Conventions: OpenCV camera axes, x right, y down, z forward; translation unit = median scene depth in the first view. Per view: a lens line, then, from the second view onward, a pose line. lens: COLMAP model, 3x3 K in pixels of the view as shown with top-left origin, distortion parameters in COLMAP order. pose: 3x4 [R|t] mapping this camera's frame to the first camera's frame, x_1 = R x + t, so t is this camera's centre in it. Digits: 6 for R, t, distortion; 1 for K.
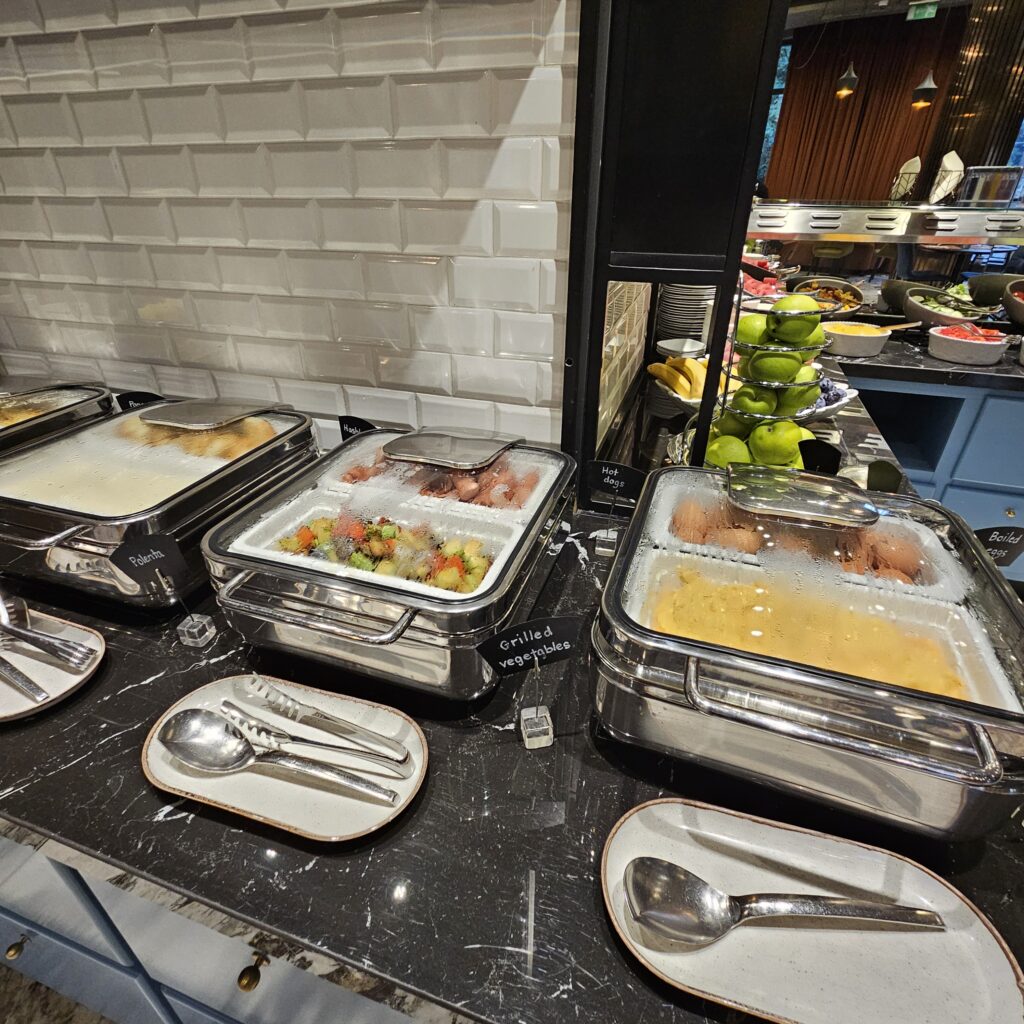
lens RADIAL K [[545.5, 0, 514.0], [0, 545.5, 478.1], [0, 0, 1]] dist [-0.005101, -0.001112]
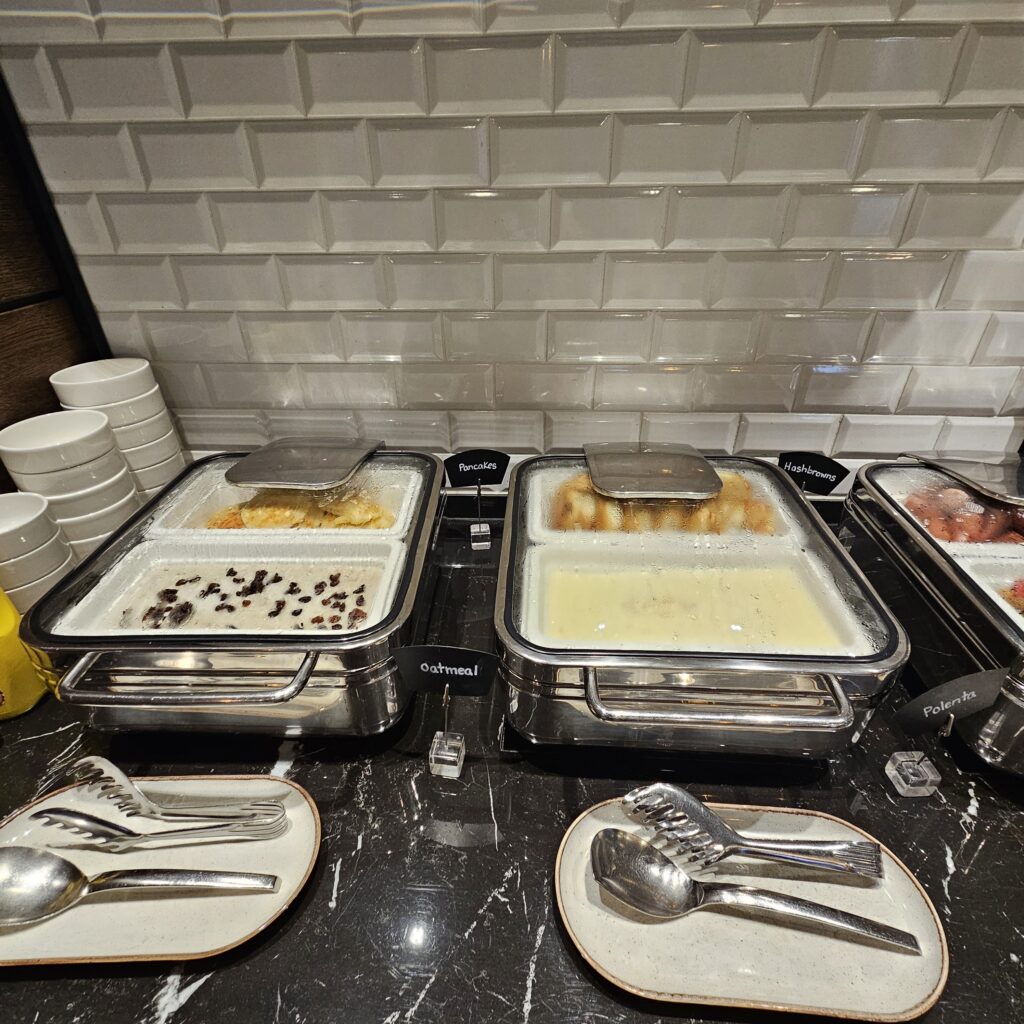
lens RADIAL K [[577.7, 0, 512.0], [0, 577.7, 512.0], [0, 0, 1]] dist [-0.000455, -0.000872]
pose [[0.971937, -0.132283, 0.194526, -0.805197], [0.124074, 0.990811, 0.053850, -0.107136], [-0.199862, -0.028203, 0.979418, 0.190644]]
